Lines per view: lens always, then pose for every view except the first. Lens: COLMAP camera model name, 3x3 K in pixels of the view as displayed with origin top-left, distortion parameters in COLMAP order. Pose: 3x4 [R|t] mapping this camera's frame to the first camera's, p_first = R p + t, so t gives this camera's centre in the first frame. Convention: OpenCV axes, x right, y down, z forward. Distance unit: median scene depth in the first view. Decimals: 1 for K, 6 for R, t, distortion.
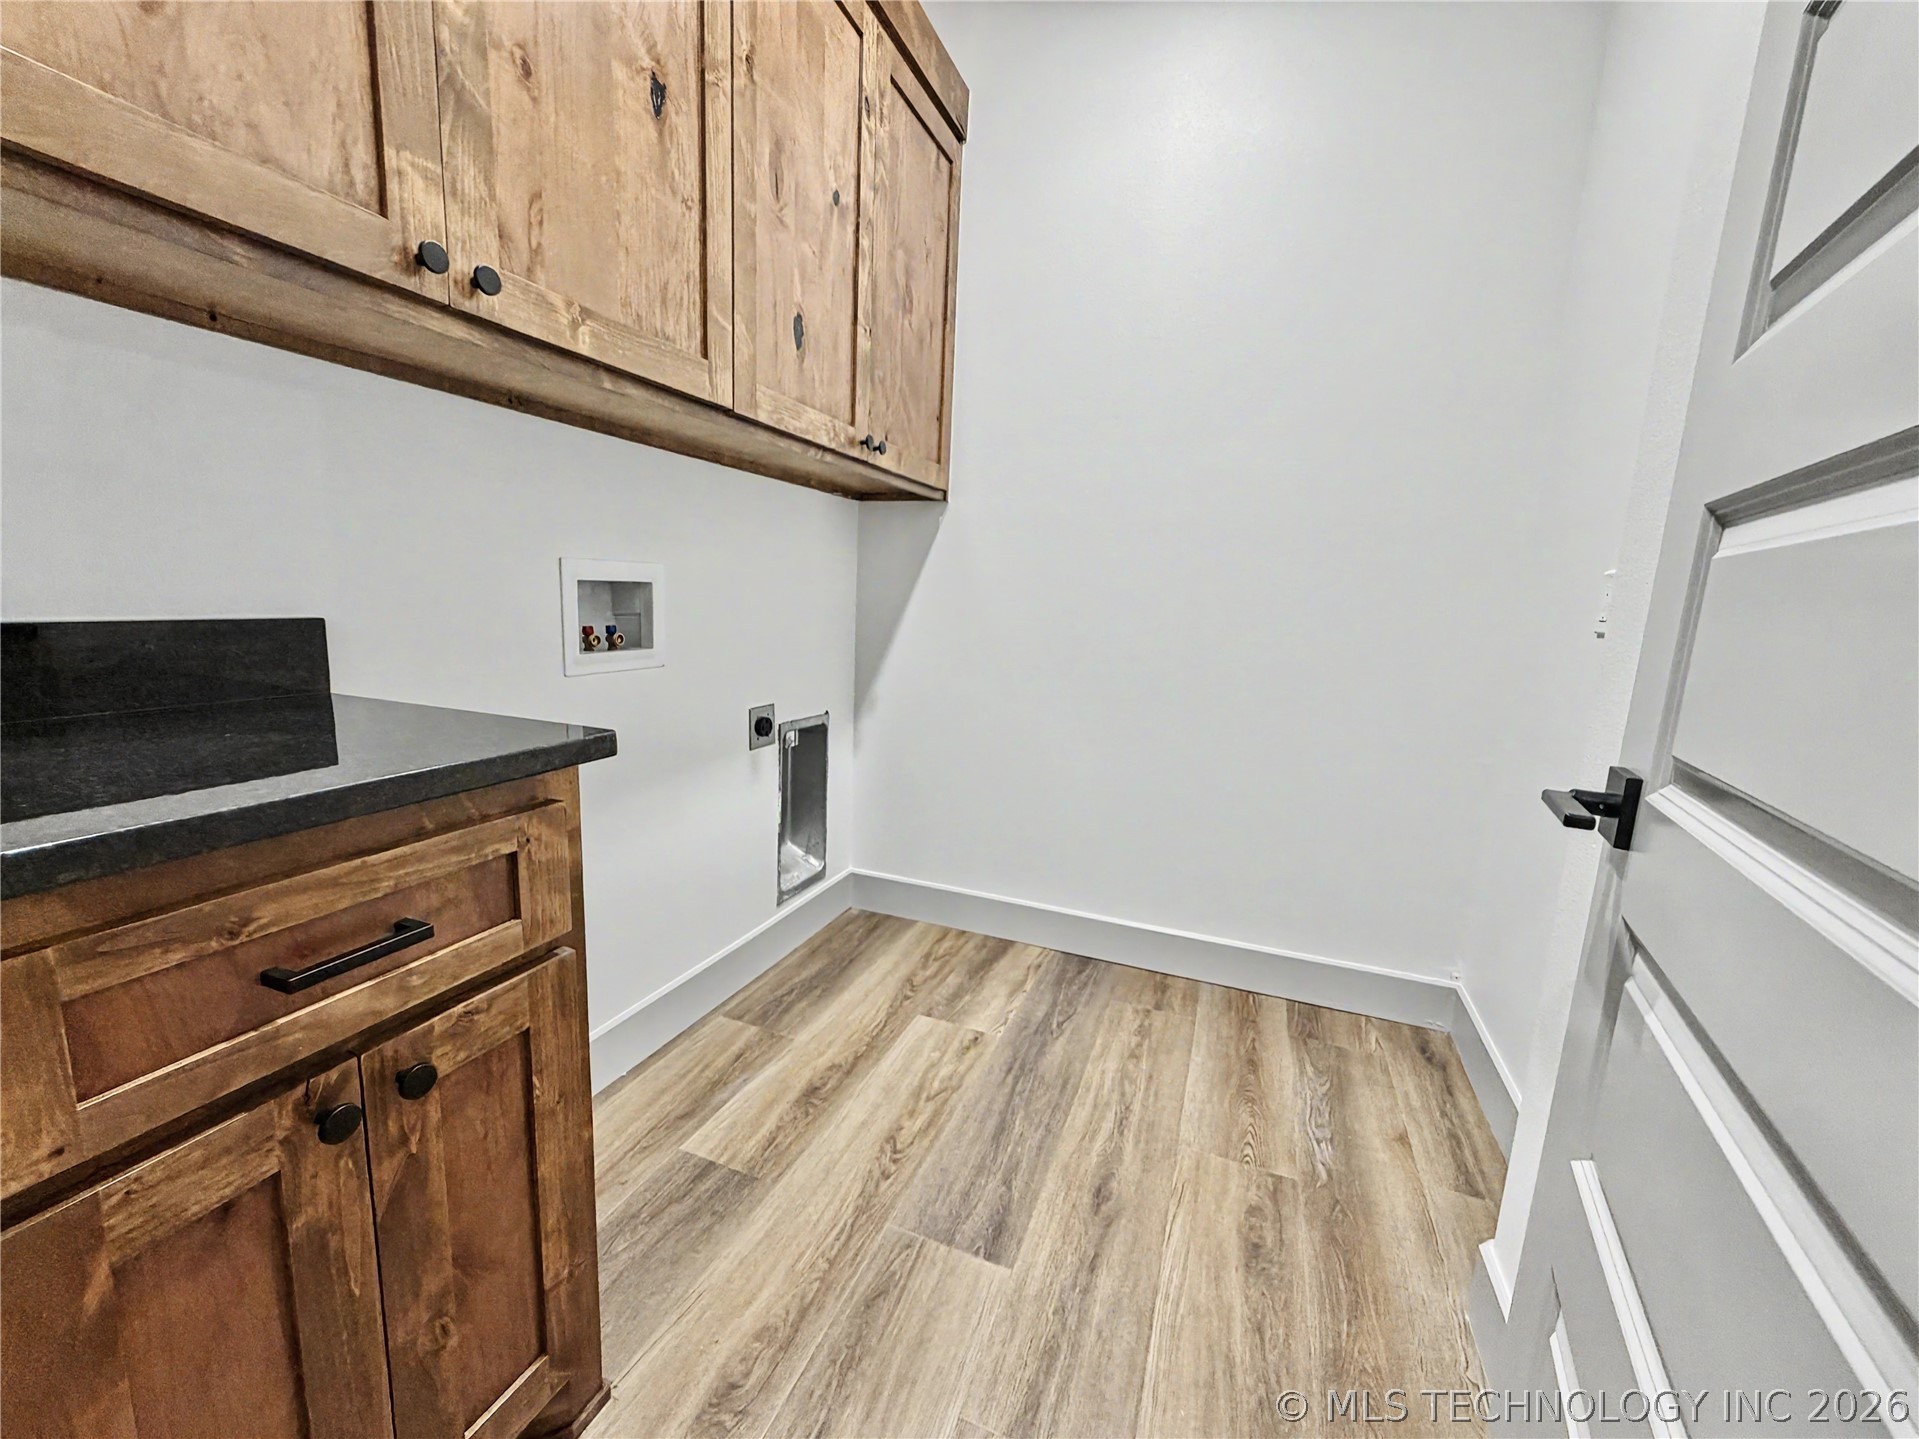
lens RADIAL K [[760.3, 0, 954.8], [0, 760.3, 720.3], [0, 0, 1]] dist [-0.002391, -0.000395]
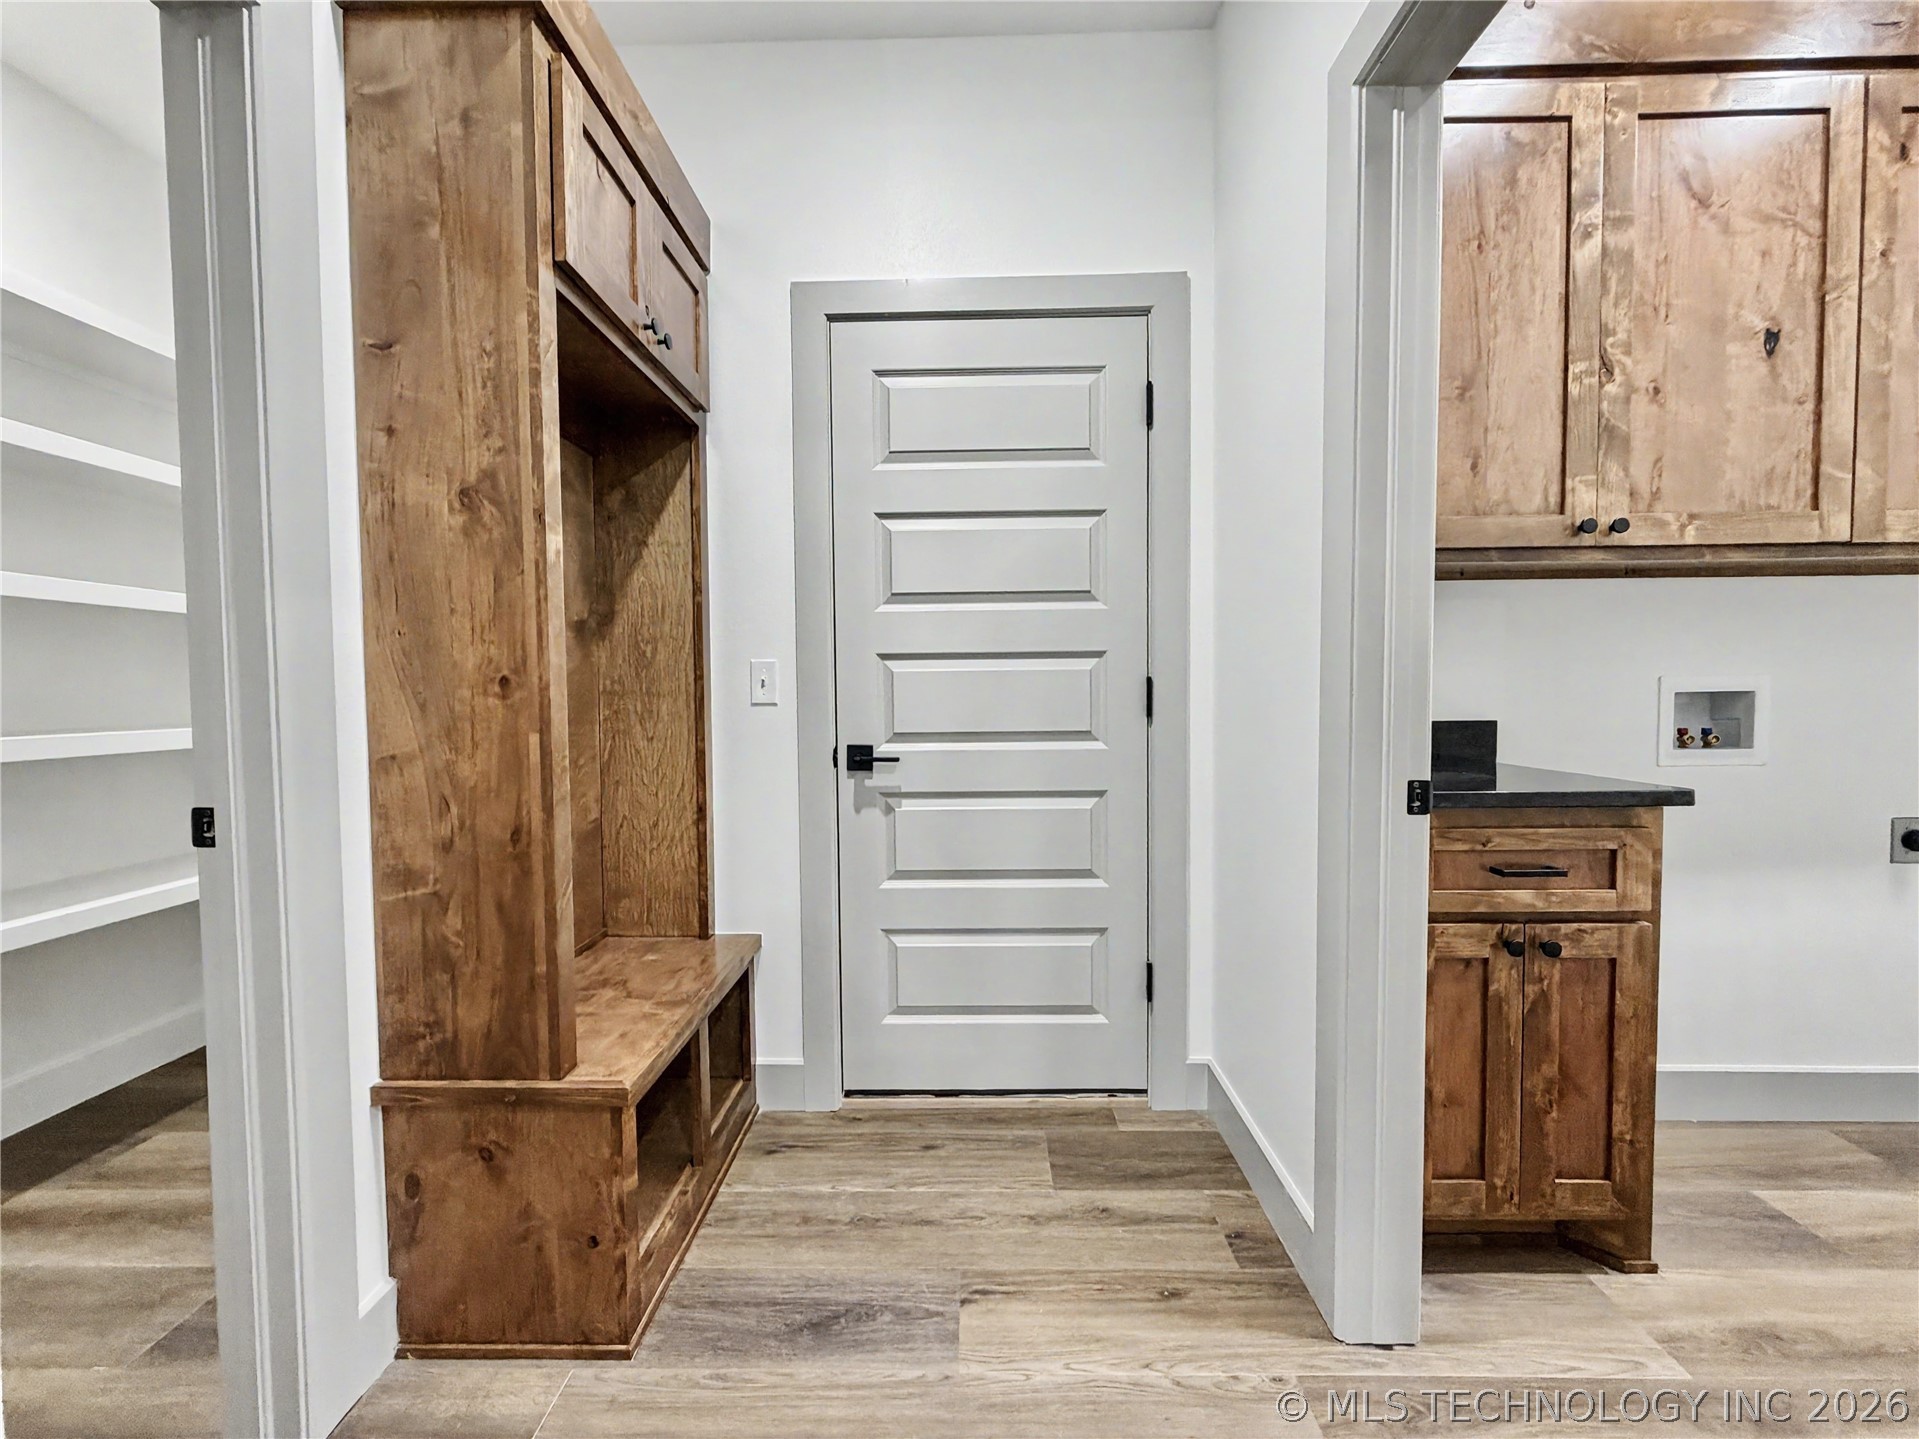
lens RADIAL K [[763.8, 0, 952.8], [0, 763.8, 719.8], [0, 0, 1]] dist [-0.001437, 0.000112]
pose [[0.343177, -0.010534, -0.939212, 0.400228], [-0.130299, 0.989735, -0.058710, 0.130249], [0.930189, 0.142526, 0.338282, -0.768126]]
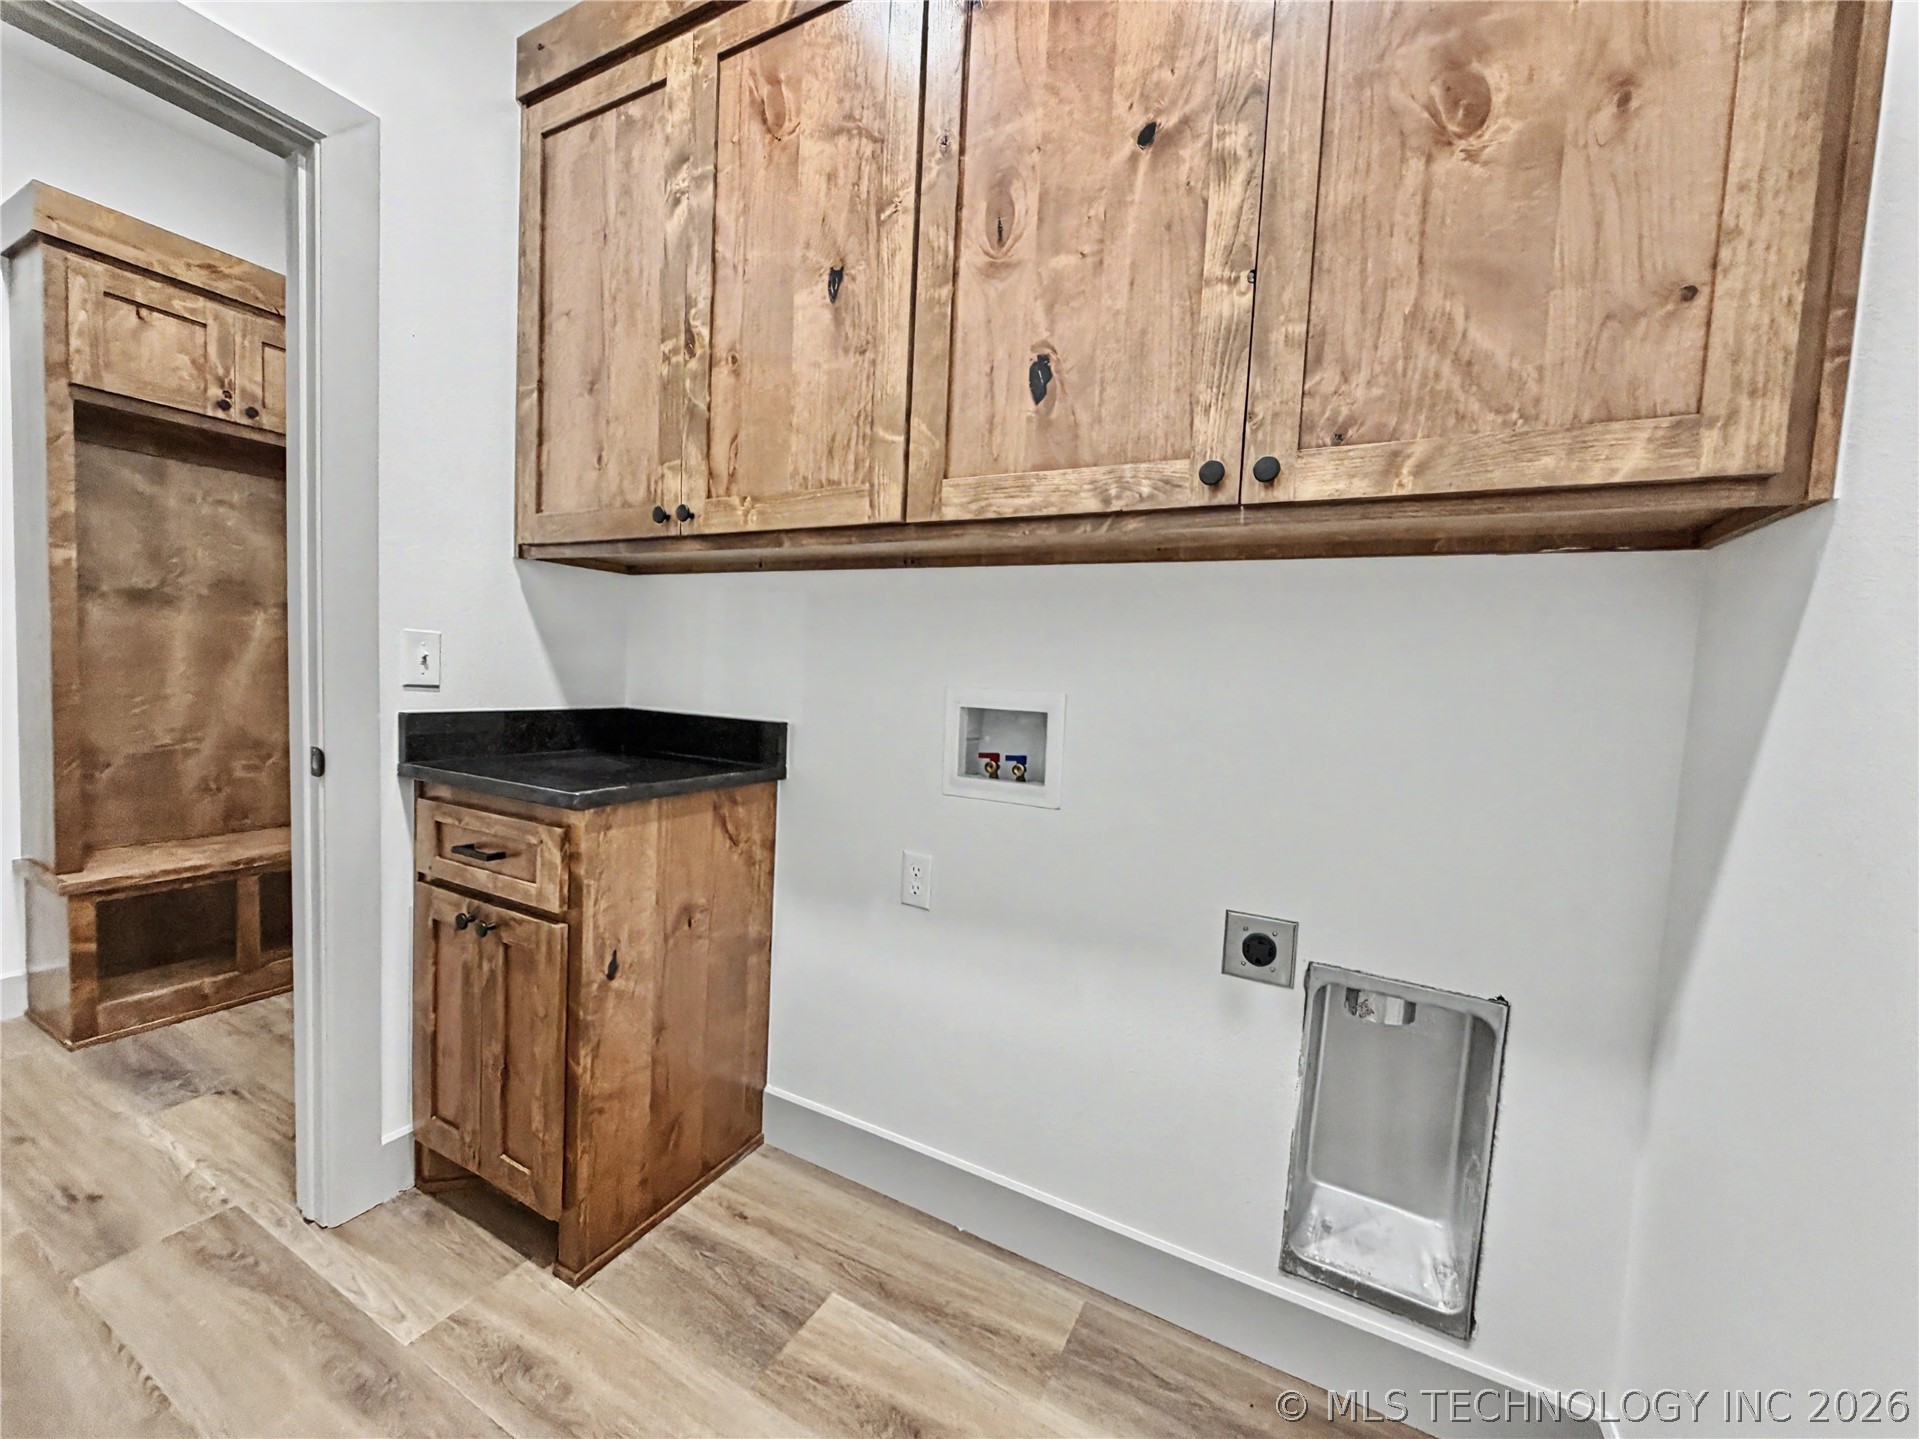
lens RADIAL K [[760.3, 0, 954.8], [0, 760.3, 720.3], [0, 0, 1]] dist [-0.002391, -0.000395]
pose [[-0.115295, 0.014325, -0.993228, 0.749455], [-0.216240, 0.975554, 0.039172, -0.276324], [0.969509, 0.219292, -0.109379, 1.488170]]
